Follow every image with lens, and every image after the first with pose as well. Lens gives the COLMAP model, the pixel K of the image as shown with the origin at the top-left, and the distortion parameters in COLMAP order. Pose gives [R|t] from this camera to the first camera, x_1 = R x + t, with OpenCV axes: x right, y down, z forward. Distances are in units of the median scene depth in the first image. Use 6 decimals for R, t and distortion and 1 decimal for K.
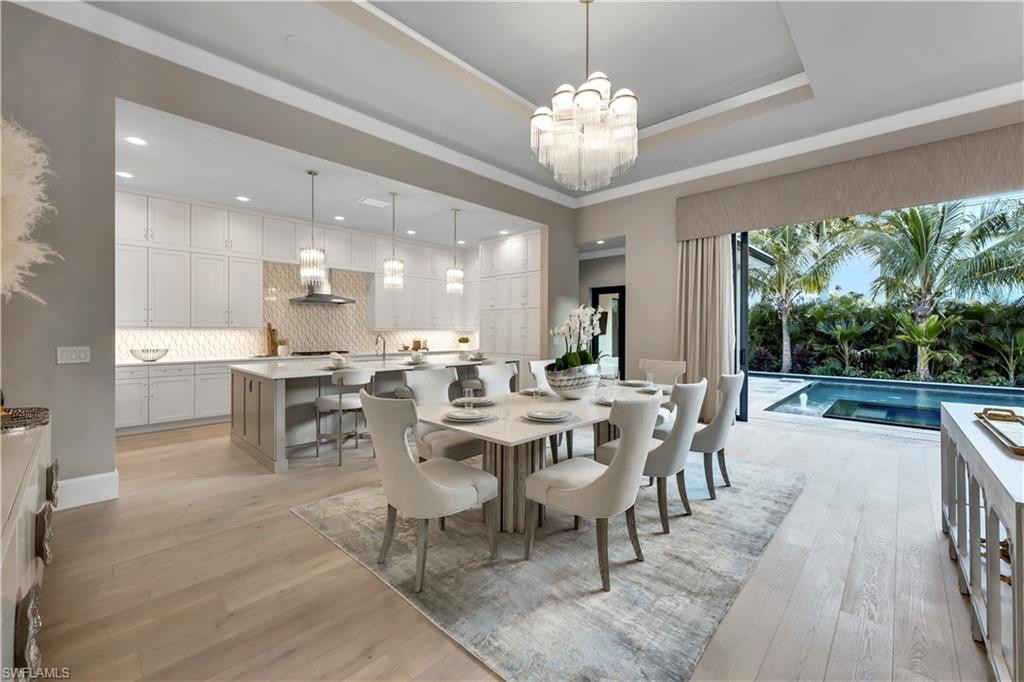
lens RADIAL K [[410.9, 0, 511.1], [0, 410.9, 331.8], [0, 0, 1]] dist [0.002442, 0.000590]
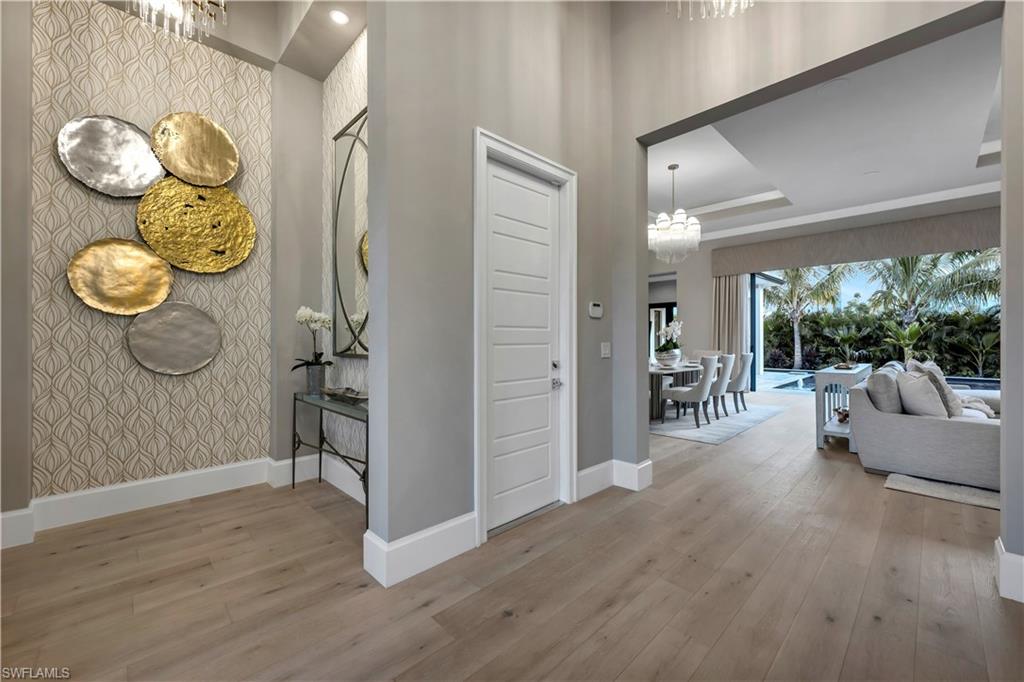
lens RADIAL K [[410.9, 0, 512.8], [0, 410.9, 336.4], [0, 0, 1]] dist [0.002442, 0.000590]
pose [[0.999275, -0.004257, -0.037824, -0.139719], [0.003972, 0.999963, -0.007613, 0.006945], [0.037856, 0.007458, 0.999255, -0.276820]]
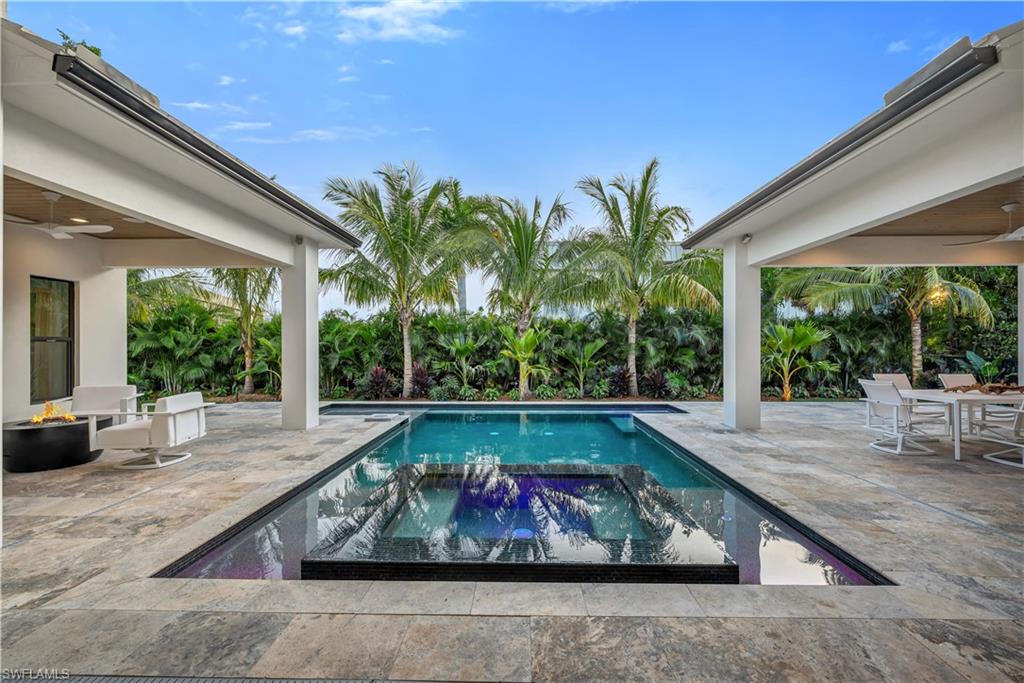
lens RADIAL K [[413.8, 0, 512.0], [0, 413.8, 343.3], [0, 0, 1]] dist [-0.000019, 0.000002]
pose [[0.747791, -0.001478, 0.663933, 0.321349], [0.005501, 0.999977, -0.003970, -0.003019], [-0.663911, 0.006621, 0.747782, 0.279627]]
